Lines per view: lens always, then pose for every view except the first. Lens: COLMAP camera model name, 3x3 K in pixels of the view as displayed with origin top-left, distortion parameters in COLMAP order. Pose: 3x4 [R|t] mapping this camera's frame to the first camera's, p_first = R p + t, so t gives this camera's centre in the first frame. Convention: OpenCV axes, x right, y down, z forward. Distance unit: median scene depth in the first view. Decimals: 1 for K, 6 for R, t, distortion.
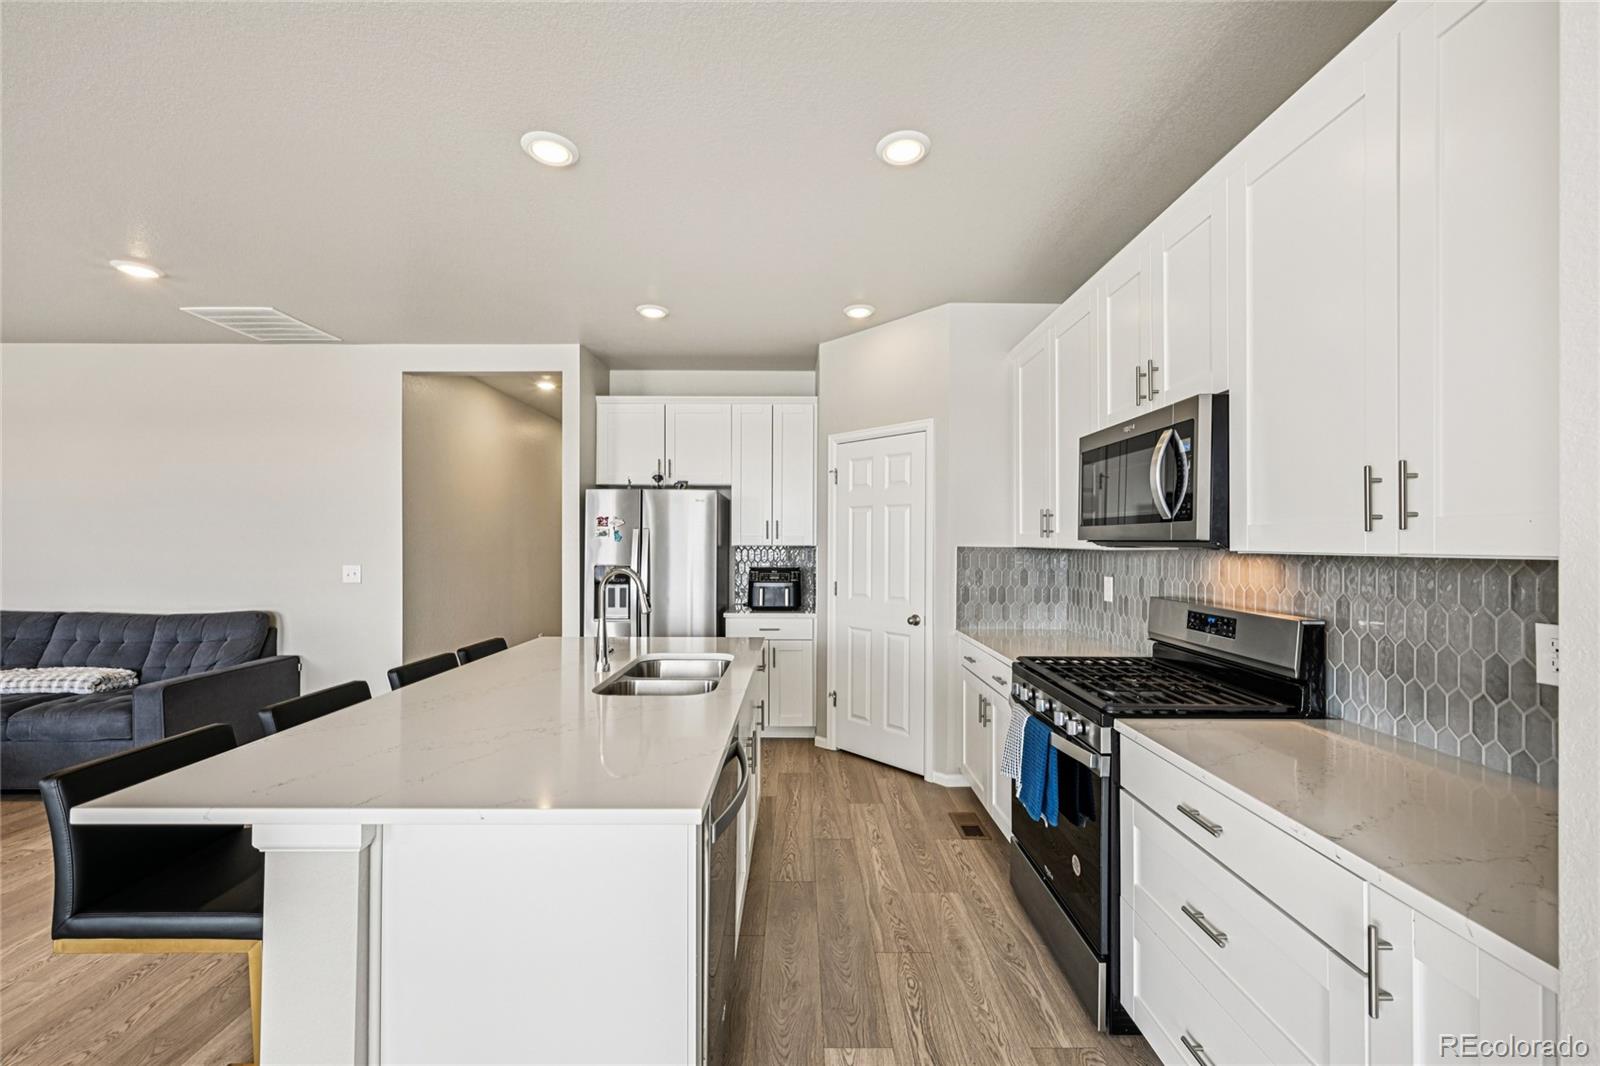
lens RADIAL K [[624.1, 0, 806.7], [0, 624.1, 542.5], [0, 0, 1]] dist [-0.002511, -0.000107]
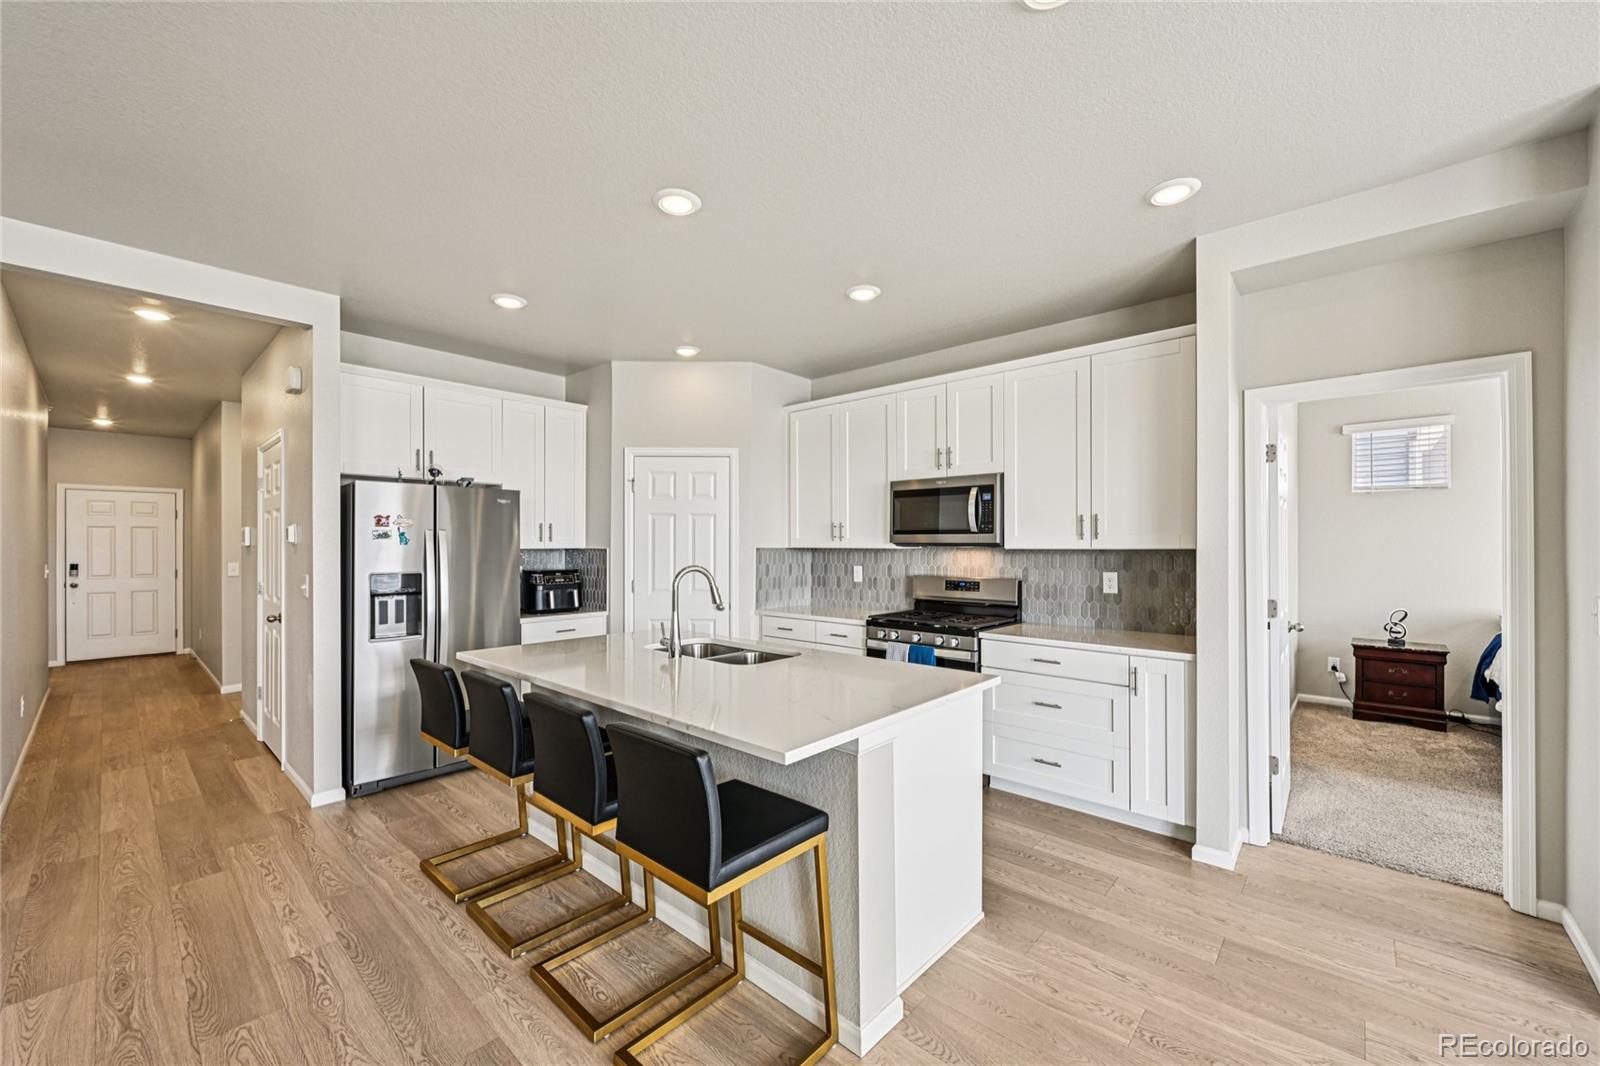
lens RADIAL K [[624.1, 0, 806.7], [0, 624.1, 542.5], [0, 0, 1]] dist [-0.002511, -0.000107]
pose [[0.673515, -0.001698, 0.739172, -0.690478], [0.003032, 0.999995, -0.000465, -0.003326], [-0.739167, 0.002555, 0.673517, 0.029942]]
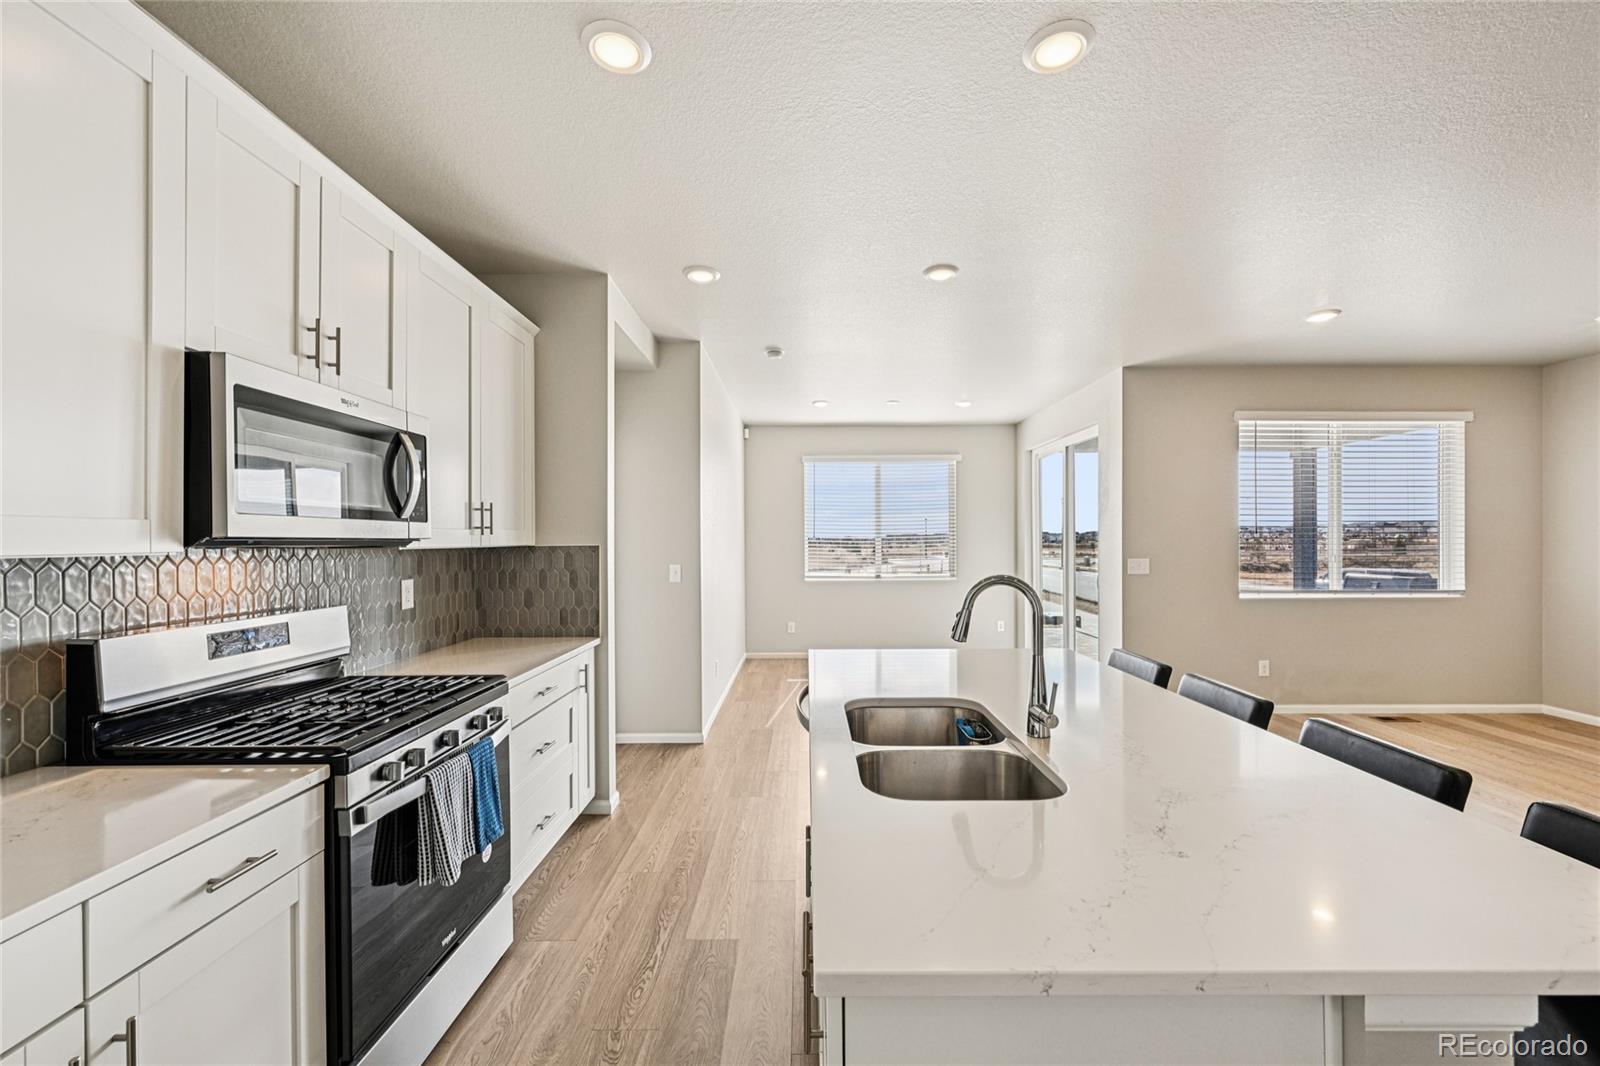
lens RADIAL K [[628.2, 0, 801.5], [0, 628.2, 539.9], [0, 0, 1]] dist [-0.001405, -0.000348]
pose [[-0.999945, 0.000052, 0.010491, -0.055736], [0.000052, 1.000000, -0.000080, -0.001009], [-0.010491, -0.000080, -0.999945, 1.132123]]
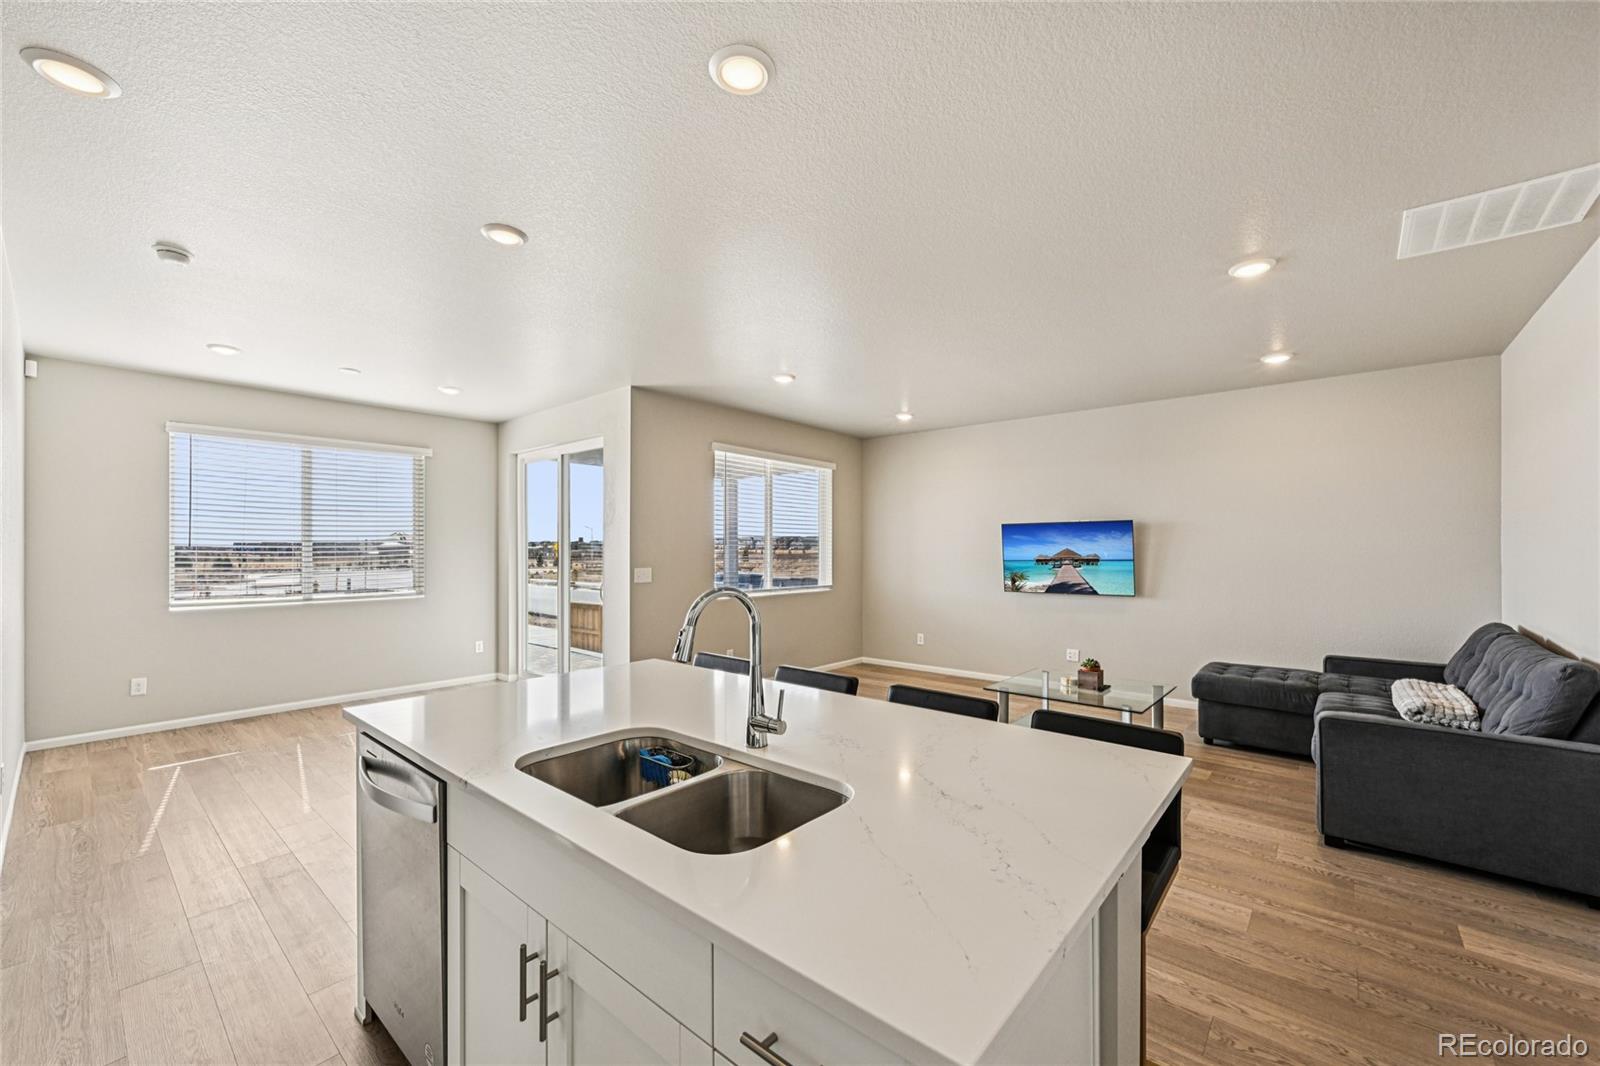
lens RADIAL K [[635.5, 0, 809.8], [0, 635.5, 546.1], [0, 0, 1]] dist [-0.000634, 0.000008]
pose [[-0.650775, -0.006809, -0.759240, 0.102684], [-0.001516, 0.999969, -0.007668, -0.000403], [0.759269, -0.003839, -0.650766, 1.006510]]
